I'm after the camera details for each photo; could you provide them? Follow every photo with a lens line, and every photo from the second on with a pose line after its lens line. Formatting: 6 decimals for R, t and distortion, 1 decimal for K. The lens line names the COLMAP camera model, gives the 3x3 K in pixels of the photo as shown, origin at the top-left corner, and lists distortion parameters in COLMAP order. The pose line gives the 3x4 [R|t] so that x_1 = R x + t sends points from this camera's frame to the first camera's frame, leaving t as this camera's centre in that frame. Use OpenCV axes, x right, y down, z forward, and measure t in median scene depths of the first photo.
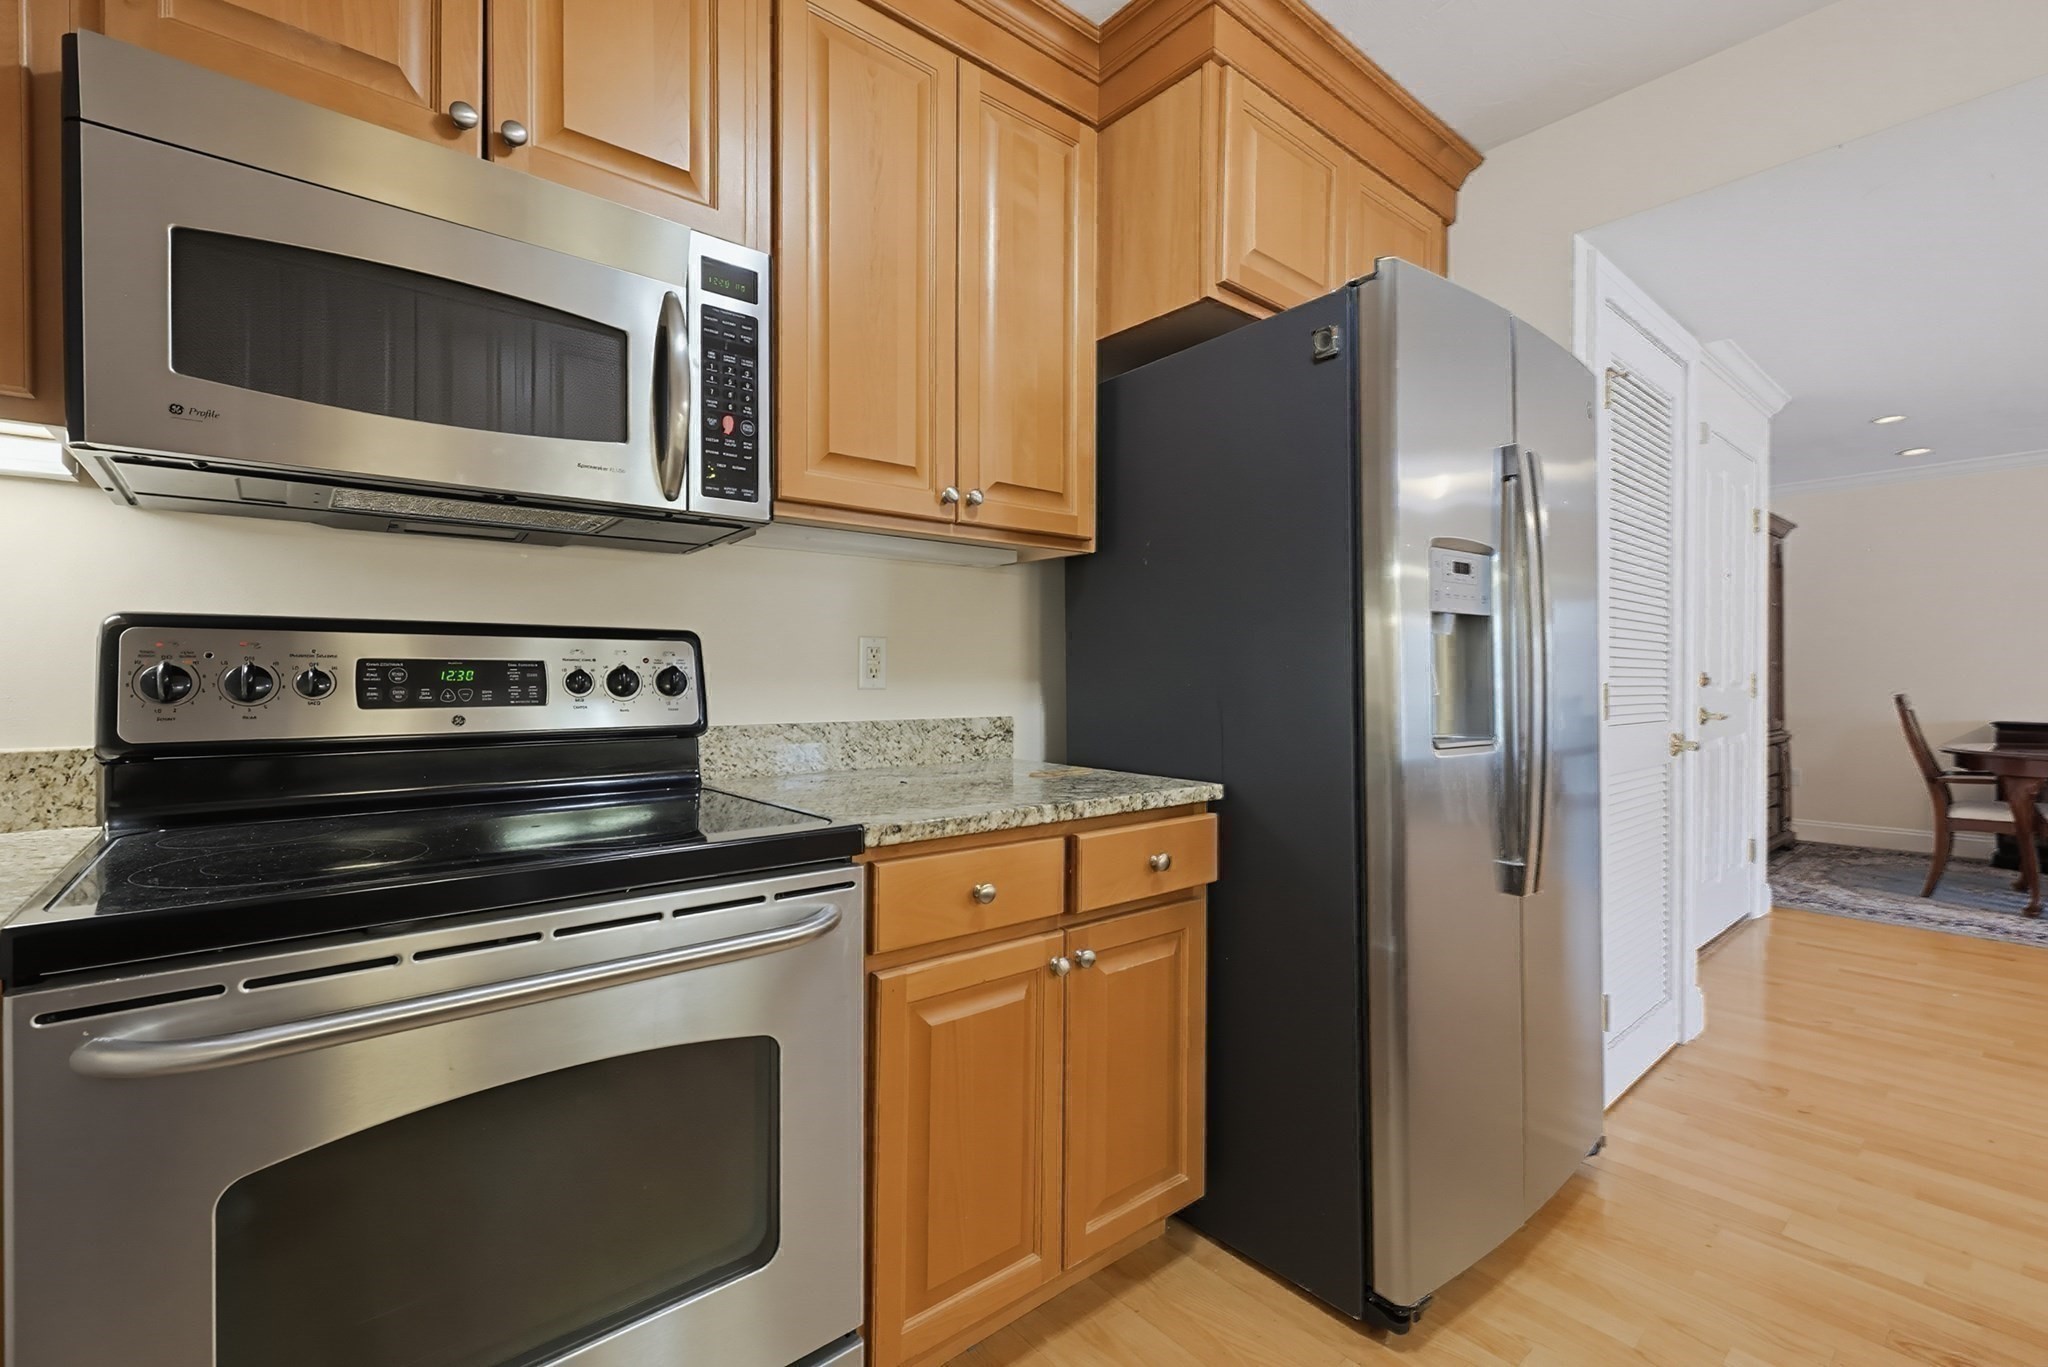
lens RADIAL K [[883.1, 0, 1014.9], [0, 883.1, 683.3], [0, 0, 1]] dist [0.001085, 0.000015]
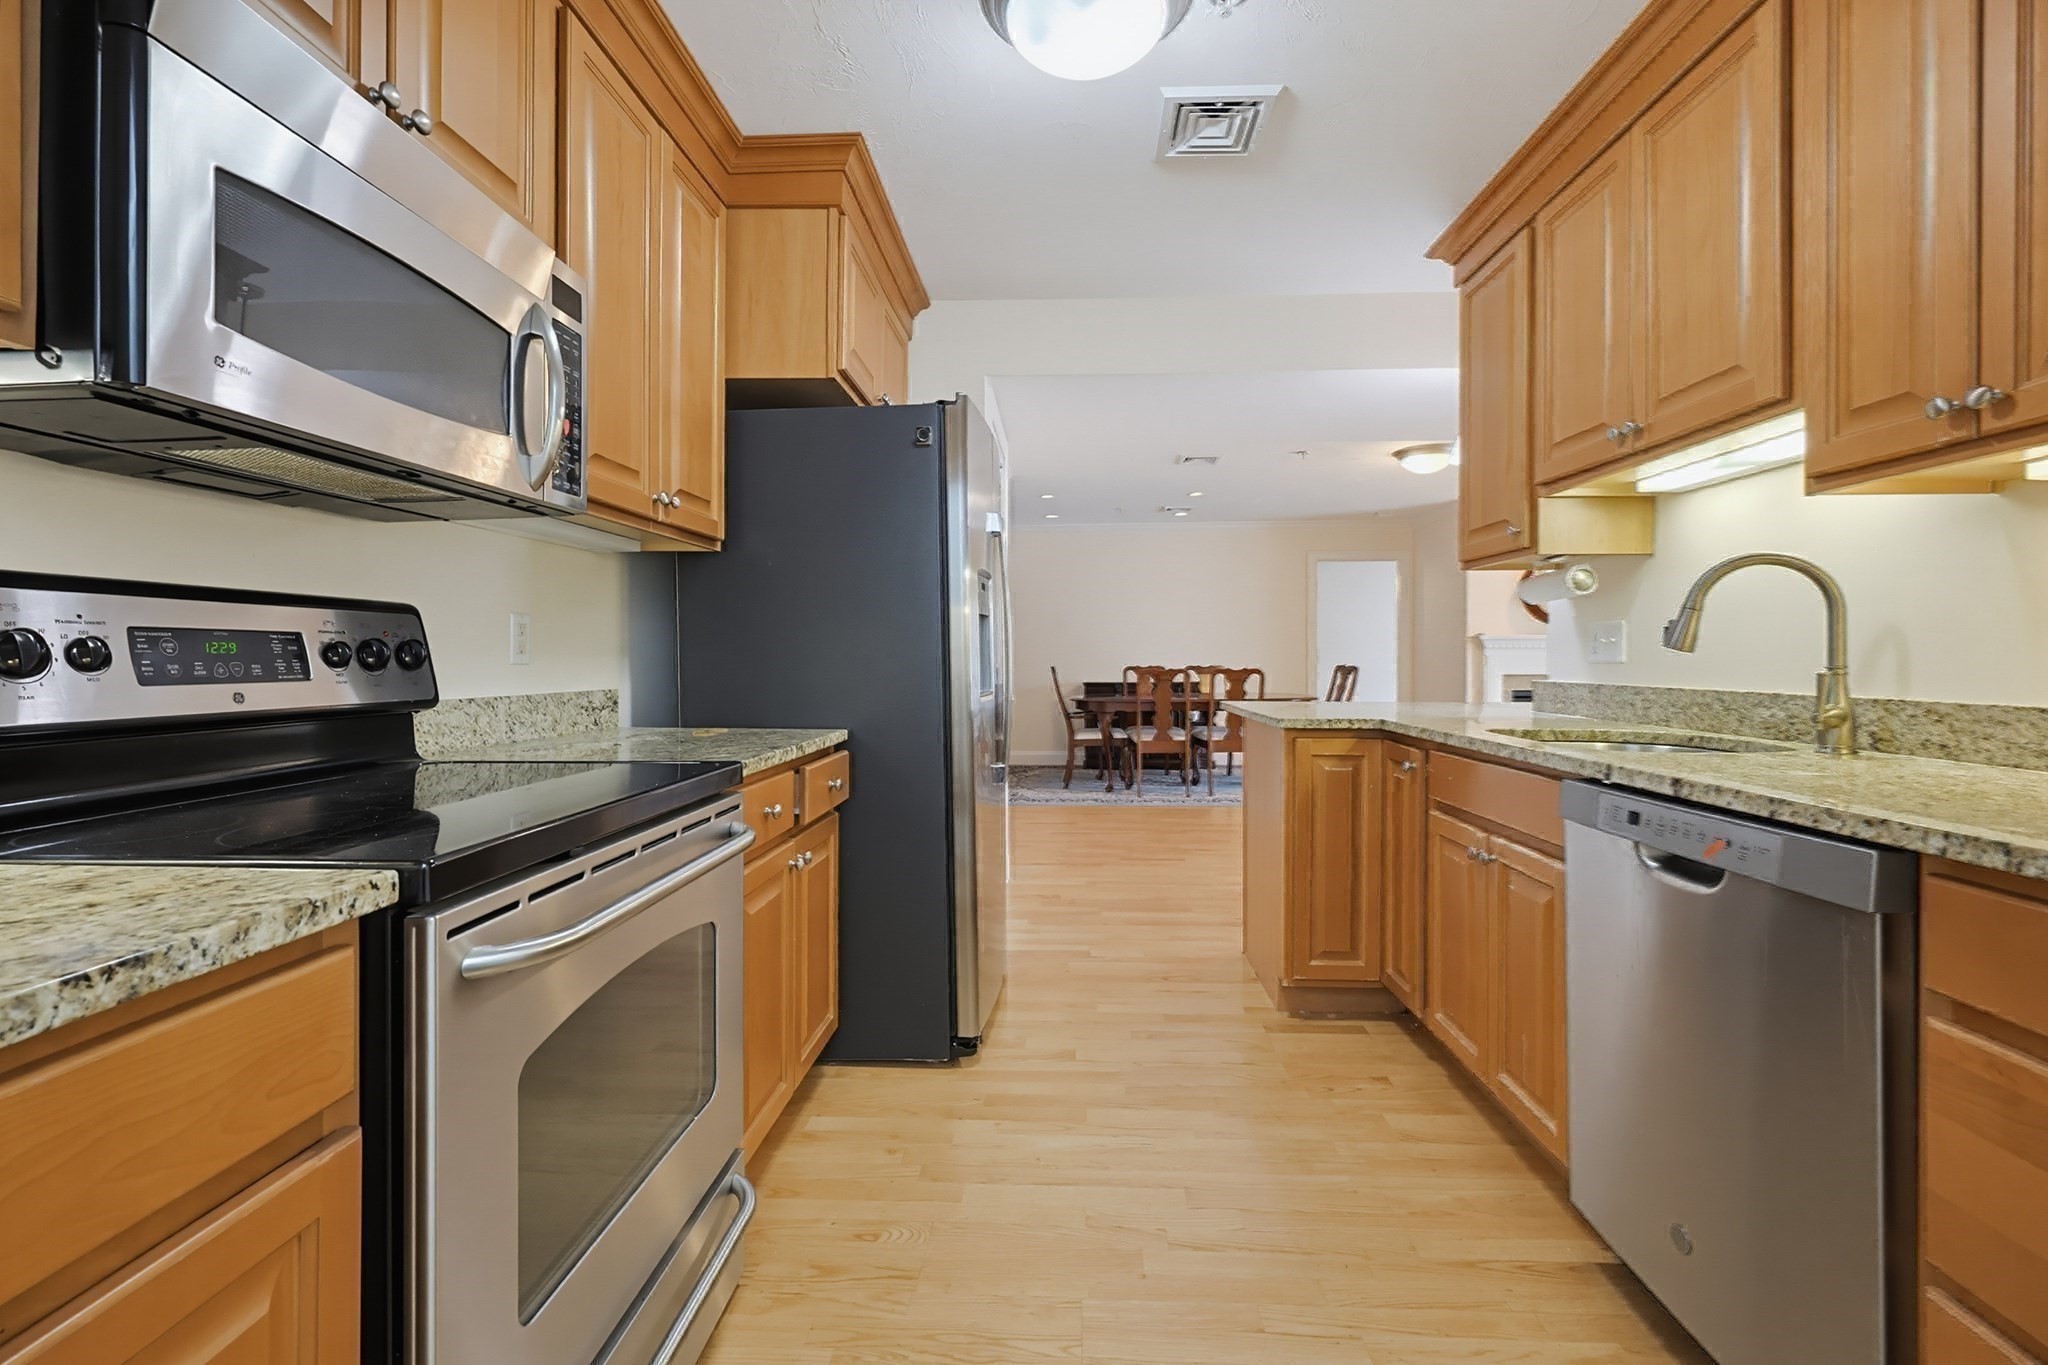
lens RADIAL K [[883.1, 0, 1024.1], [0, 883.1, 662.0], [0, 0, 1]] dist [0.001085, 0.000015]
pose [[0.675185, -0.004118, 0.737637, -0.695332], [0.005454, 0.999985, 0.000591, 0.008818], [-0.737628, 0.003624, 0.675198, -0.173532]]
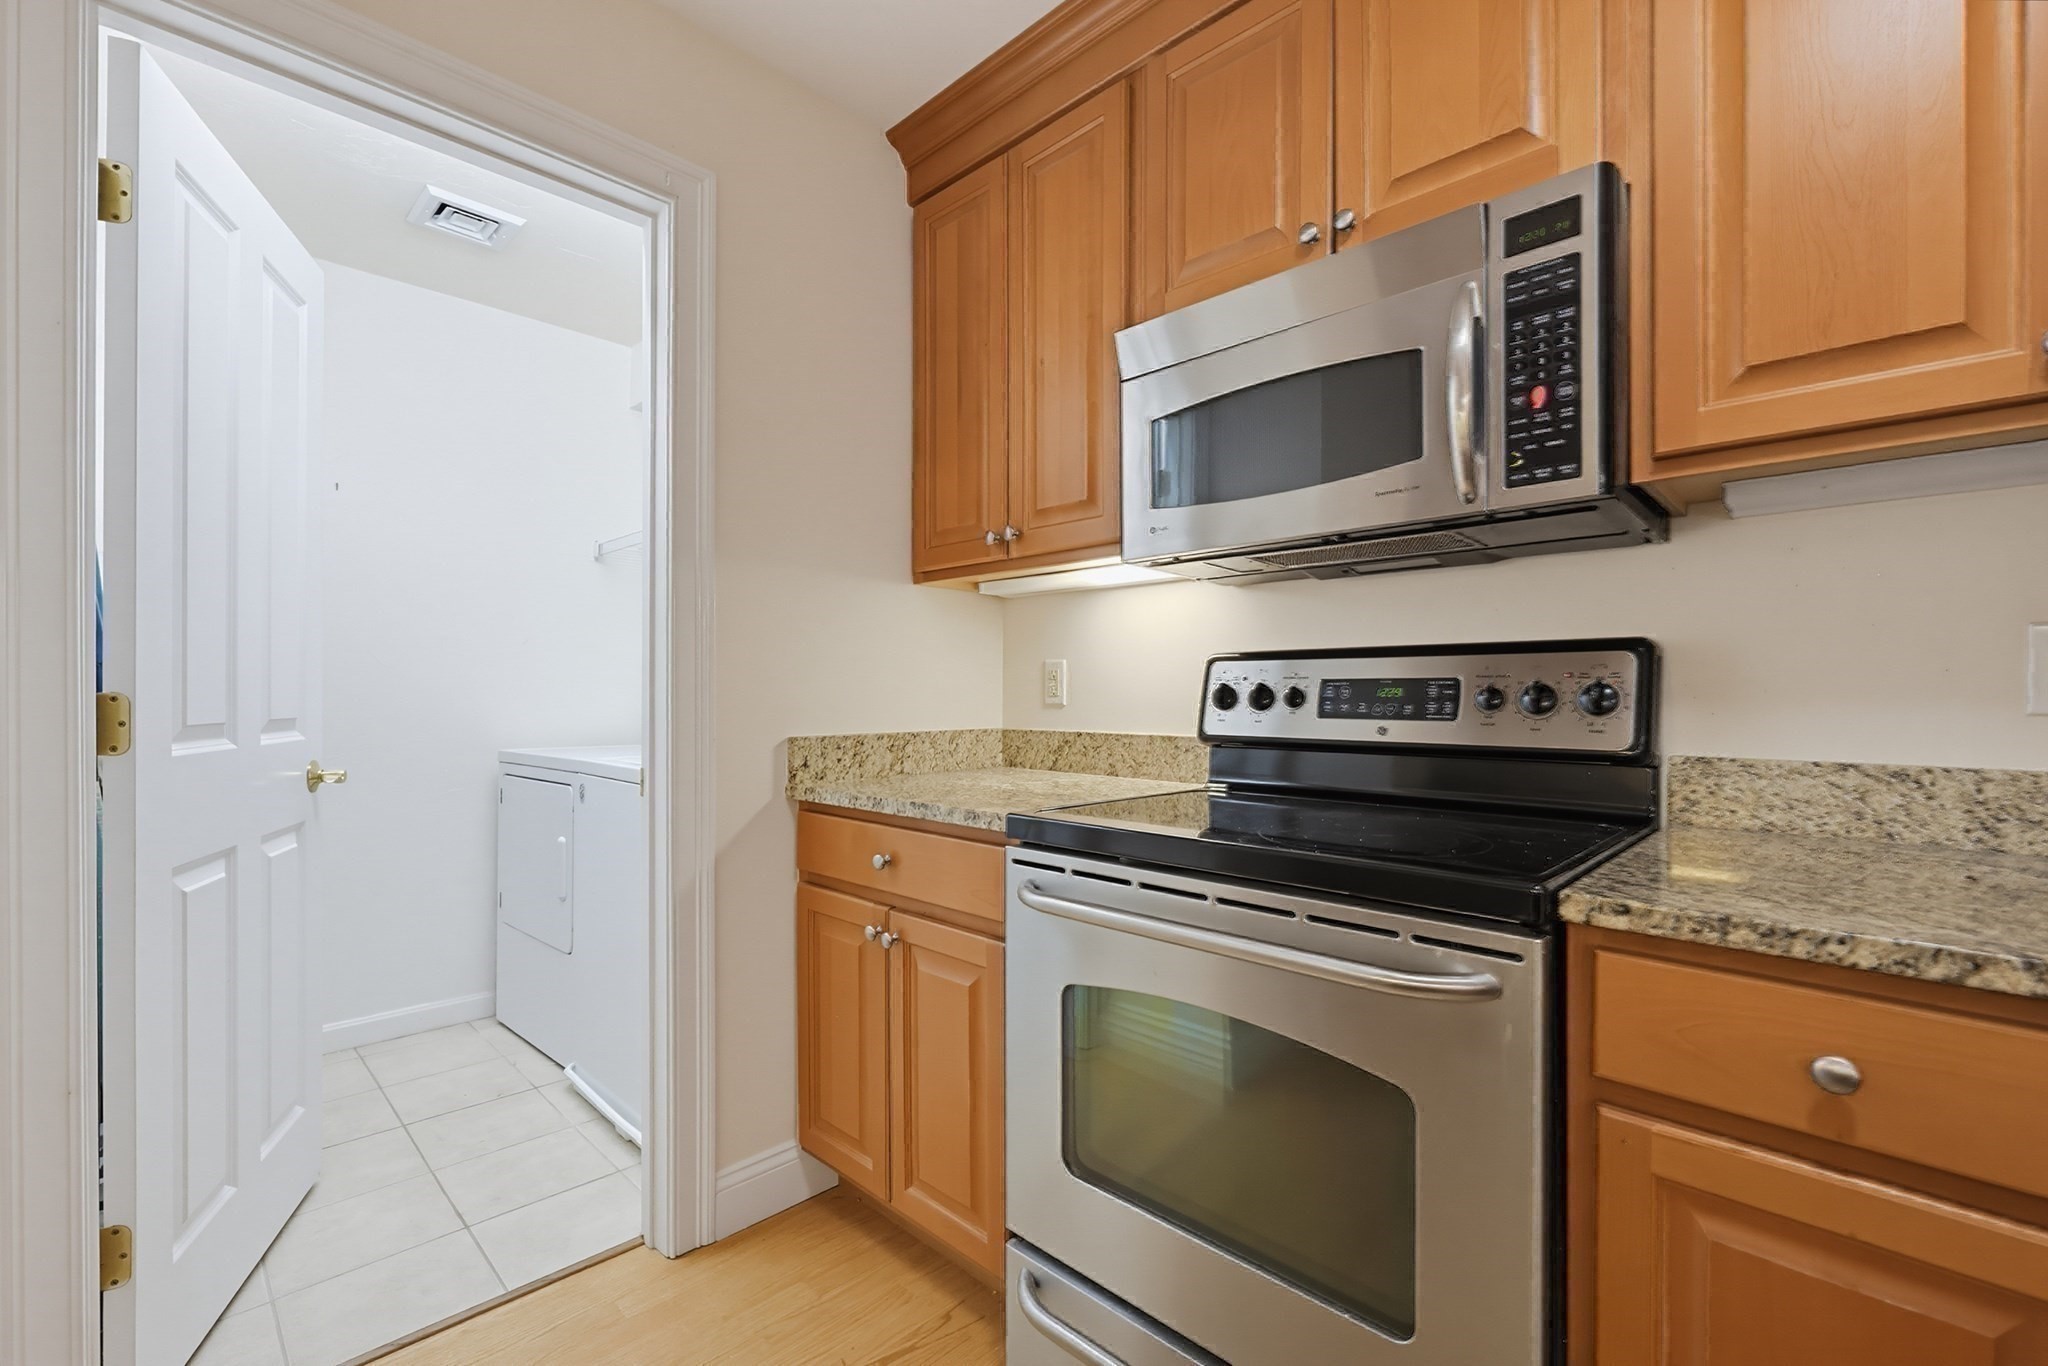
lens RADIAL K [[883.1, 0, 1010.0], [0, 883.1, 692.3], [0, 0, 1]] dist [0.001085, 0.000015]
pose [[0.096942, -0.003072, -0.995285, 0.432169], [-0.008971, 0.999952, -0.003961, 0.000318], [0.995250, 0.009313, 0.096910, 0.375380]]
